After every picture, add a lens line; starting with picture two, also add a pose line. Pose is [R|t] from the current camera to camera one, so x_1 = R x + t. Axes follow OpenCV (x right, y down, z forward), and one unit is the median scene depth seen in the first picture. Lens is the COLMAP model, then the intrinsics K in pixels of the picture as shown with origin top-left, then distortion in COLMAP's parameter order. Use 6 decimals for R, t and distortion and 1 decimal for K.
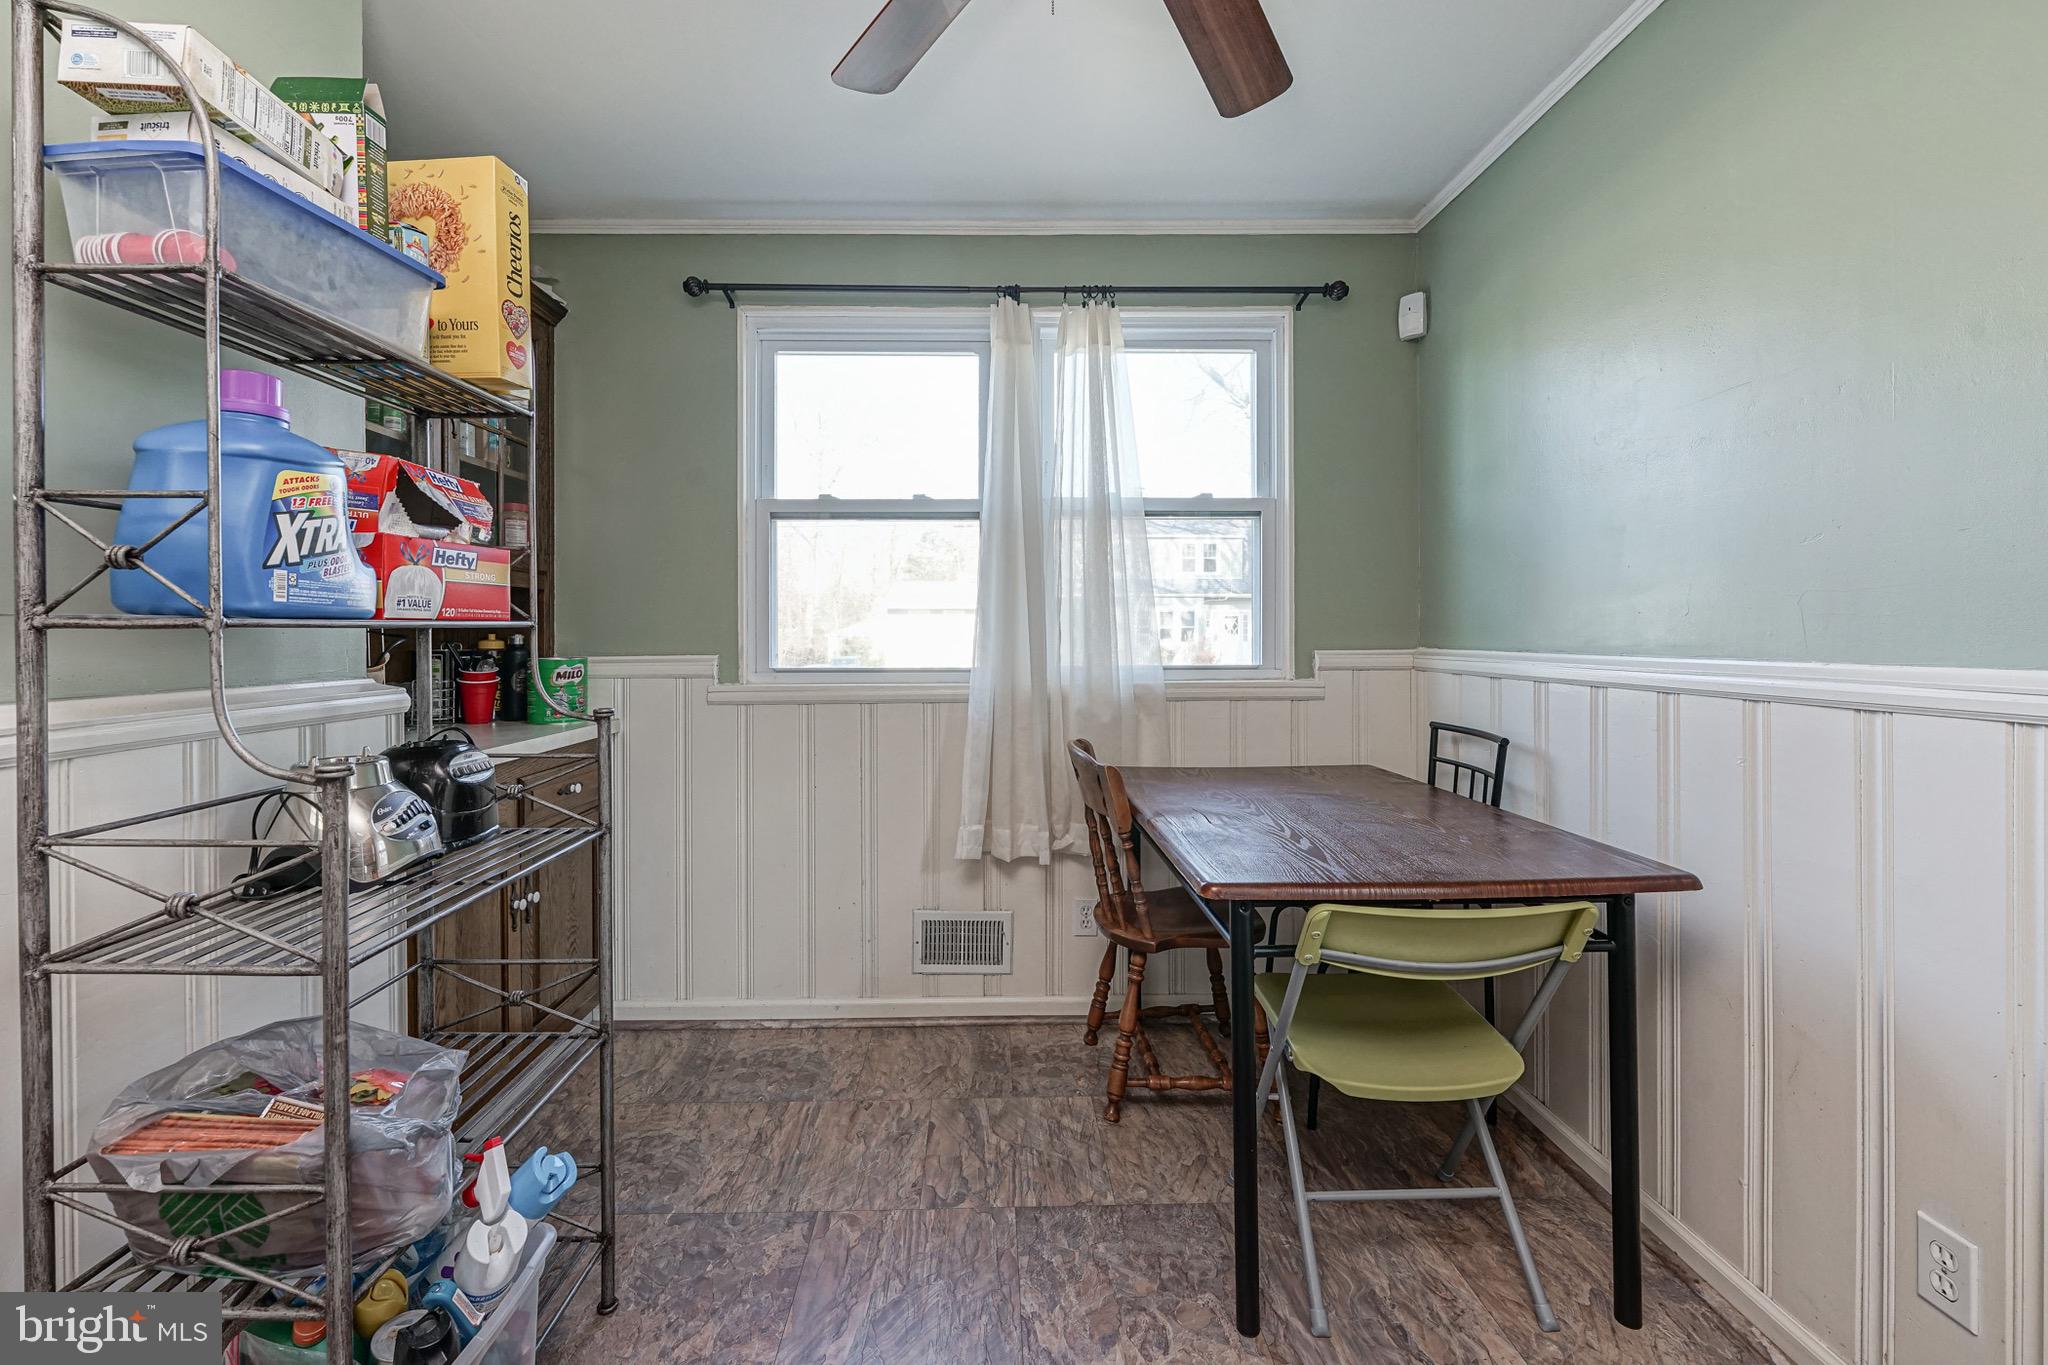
lens RADIAL K [[854.9, 0, 1021.4], [0, 854.9, 640.3], [0, 0, 1]] dist [-0.000955, -0.000020]
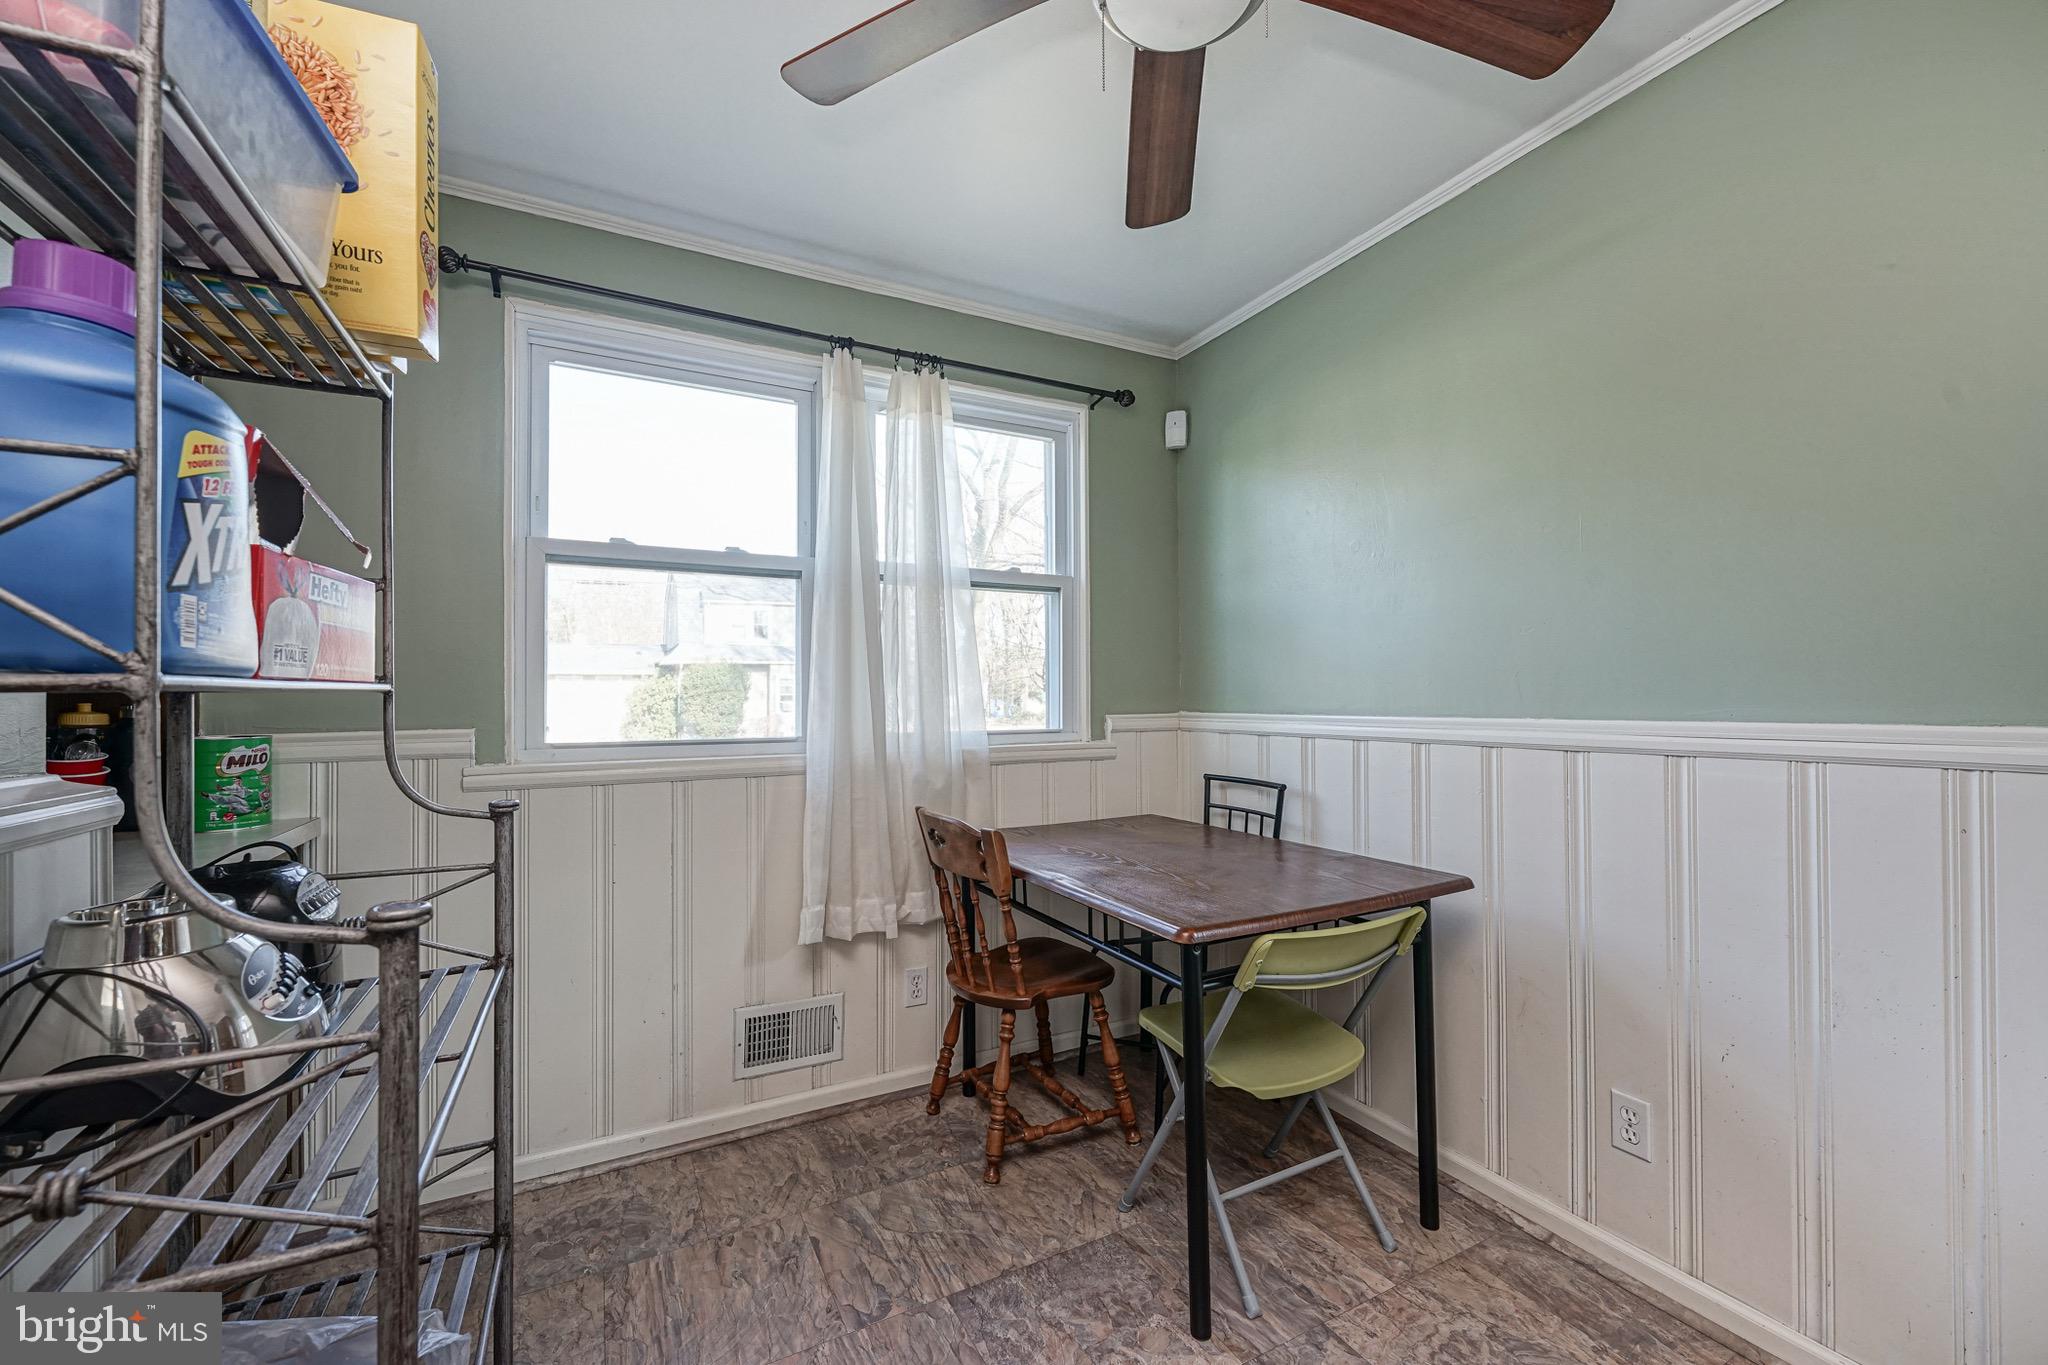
lens RADIAL K [[823.0, 0, 1026.8], [0, 823.0, 697.3], [0, 0, 1]] dist [-0.000270, 0.000195]
pose [[0.892296, -0.001185, 0.451450, -0.280649], [0.006850, 0.999917, -0.010914, -0.000102], [-0.451400, 0.012831, 0.892230, 0.101809]]
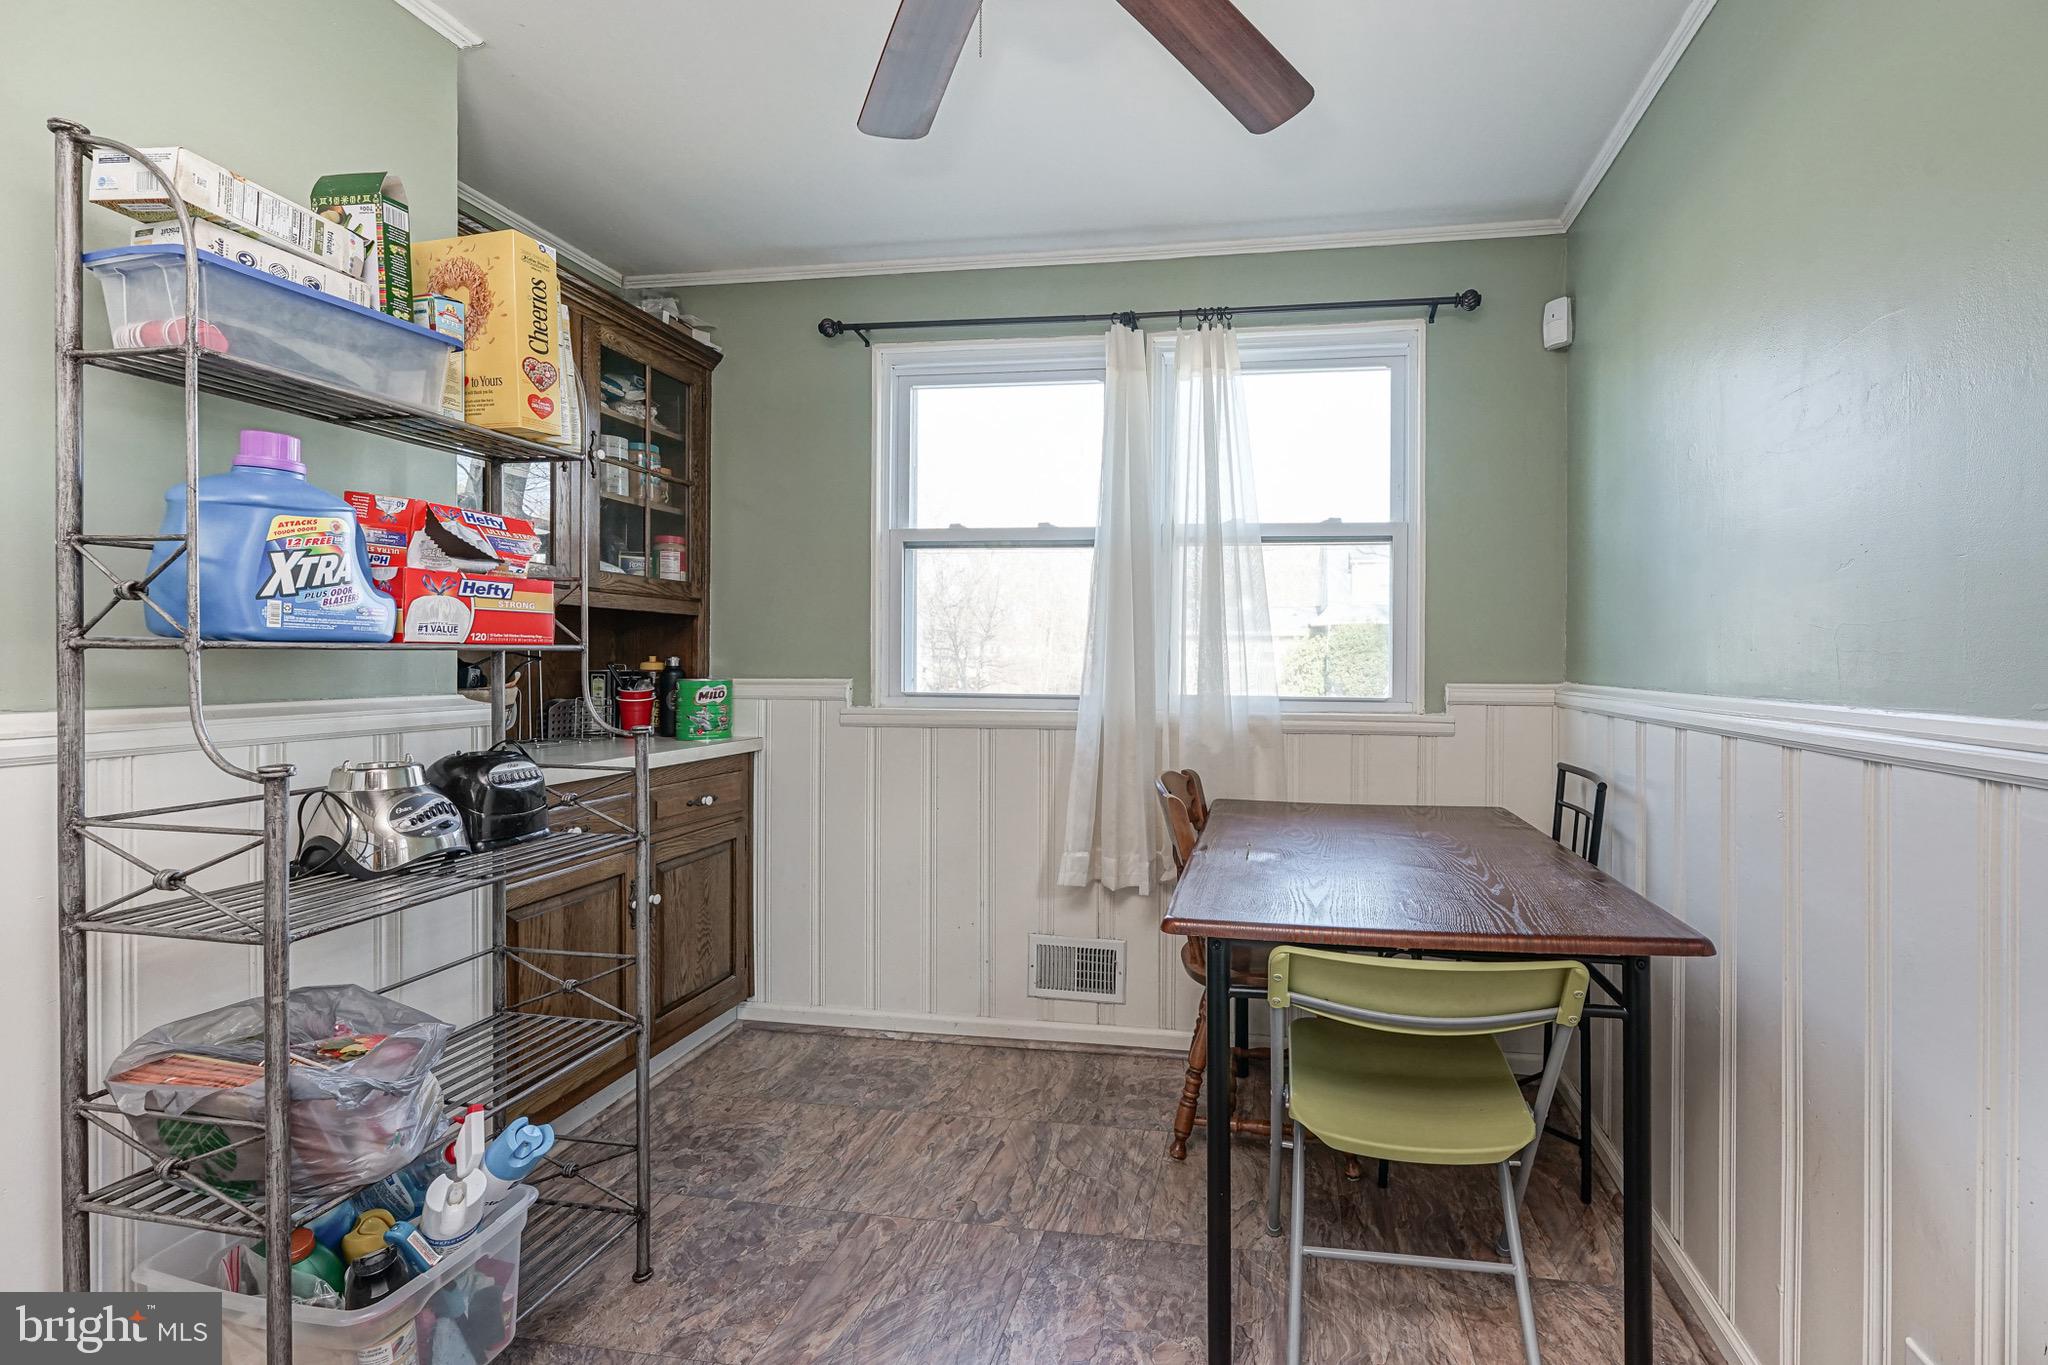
lens RADIAL K [[881.1, 0, 1194.6], [0, 881.1, 667.2], [0, 0, 1]] dist [0.000040, 0.000084]
pose [[0.987829, 0.012980, -0.155000, 0.261747], [-0.013106, 0.999914, 0.000211, -0.003159], [0.154989, 0.001823, 0.987914, -0.000643]]
